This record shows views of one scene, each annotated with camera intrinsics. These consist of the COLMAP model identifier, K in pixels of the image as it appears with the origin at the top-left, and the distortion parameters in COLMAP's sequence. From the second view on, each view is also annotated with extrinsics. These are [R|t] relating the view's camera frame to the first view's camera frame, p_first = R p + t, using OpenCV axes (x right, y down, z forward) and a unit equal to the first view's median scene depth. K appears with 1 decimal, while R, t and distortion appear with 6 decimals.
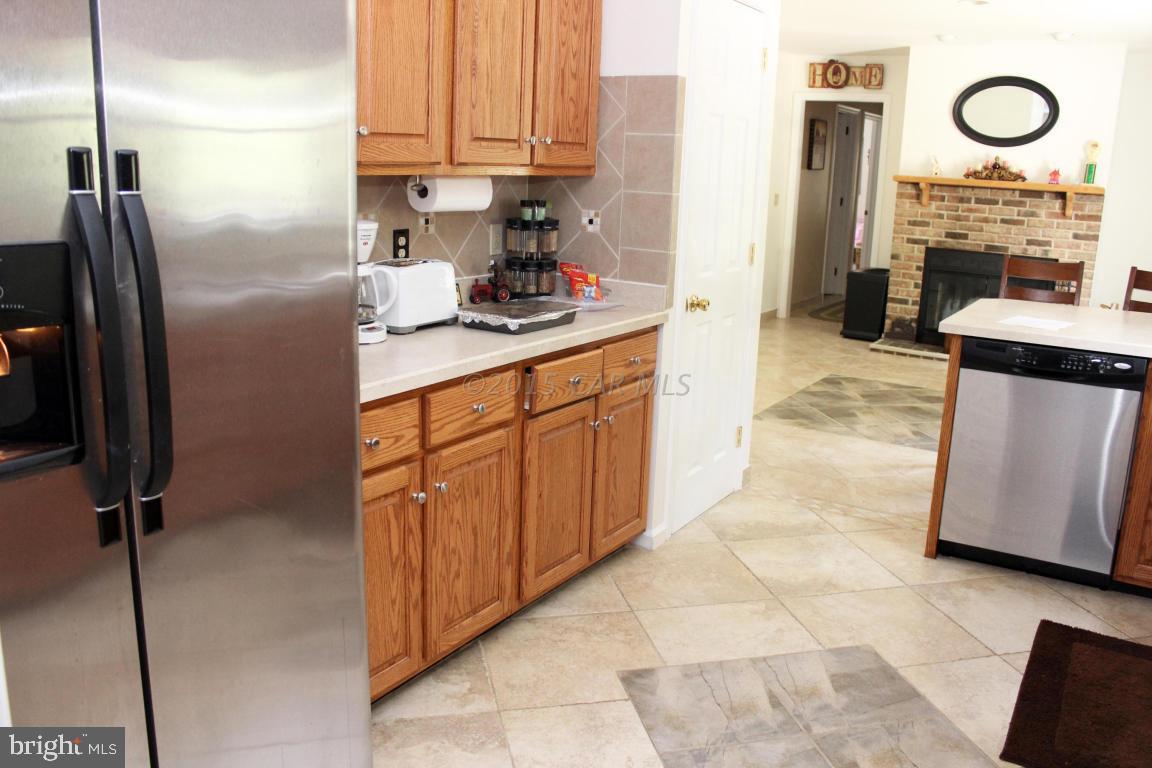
lens RADIAL K [[943.4, 0, 580.8], [0, 943.4, 372.8], [0, 0, 1]] dist [-0.166760, 0.141448]
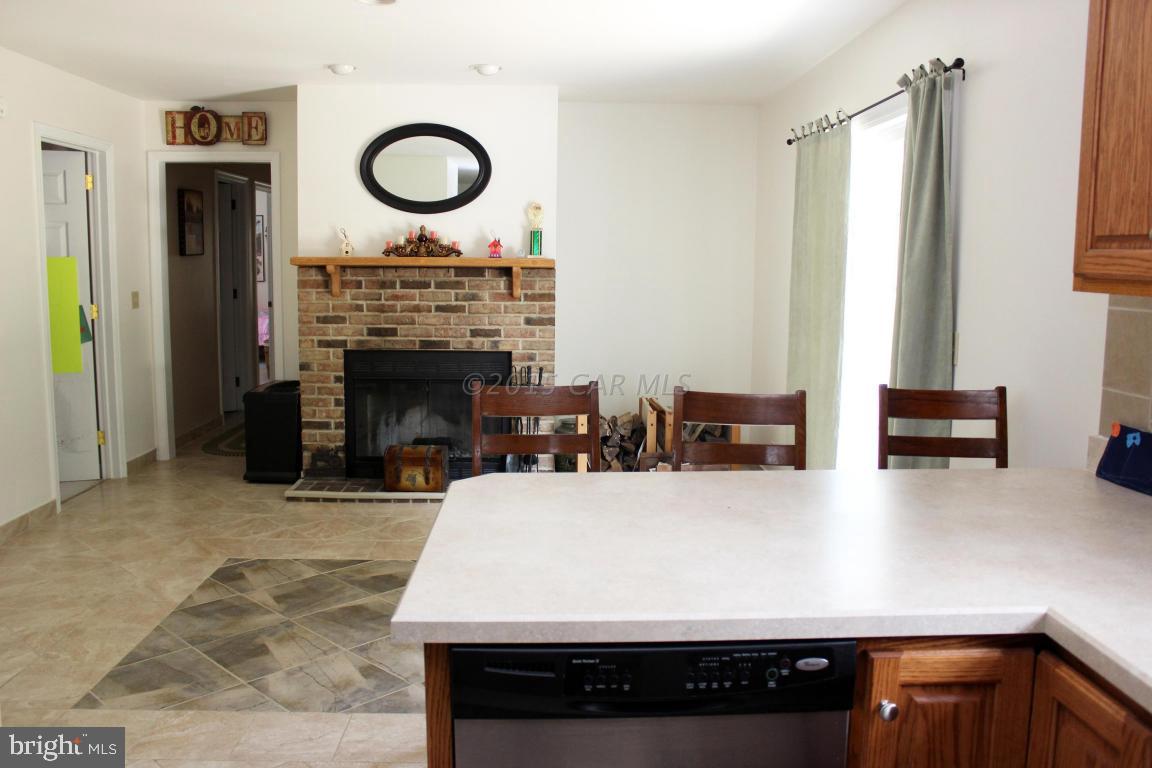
lens RADIAL K [[943.4, 0, 580.8], [0, 943.4, 372.8], [0, 0, 1]] dist [-0.166760, 0.141448]
pose [[0.823795, -0.094535, 0.558950, 0.111847], [0.142822, 0.988803, -0.043259, -0.060390], [-0.548601, 0.115467, 0.828072, 0.280876]]
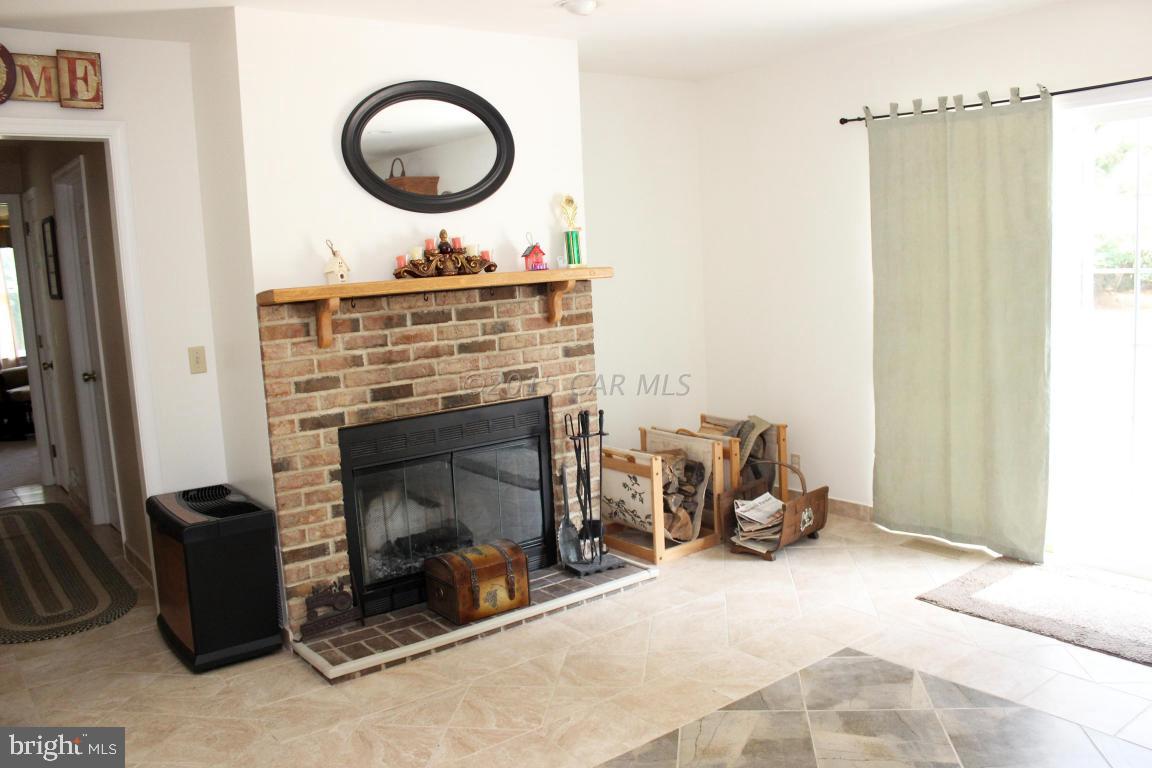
lens RADIAL K [[943.4, 0, 580.8], [0, 943.4, 372.8], [0, 0, 1]] dist [-0.166760, 0.141448]
pose [[0.337802, -0.173555, 0.925077, -0.028025], [0.267690, 0.959979, 0.082353, -0.177007], [-0.902348, 0.219815, 0.370742, 0.725375]]
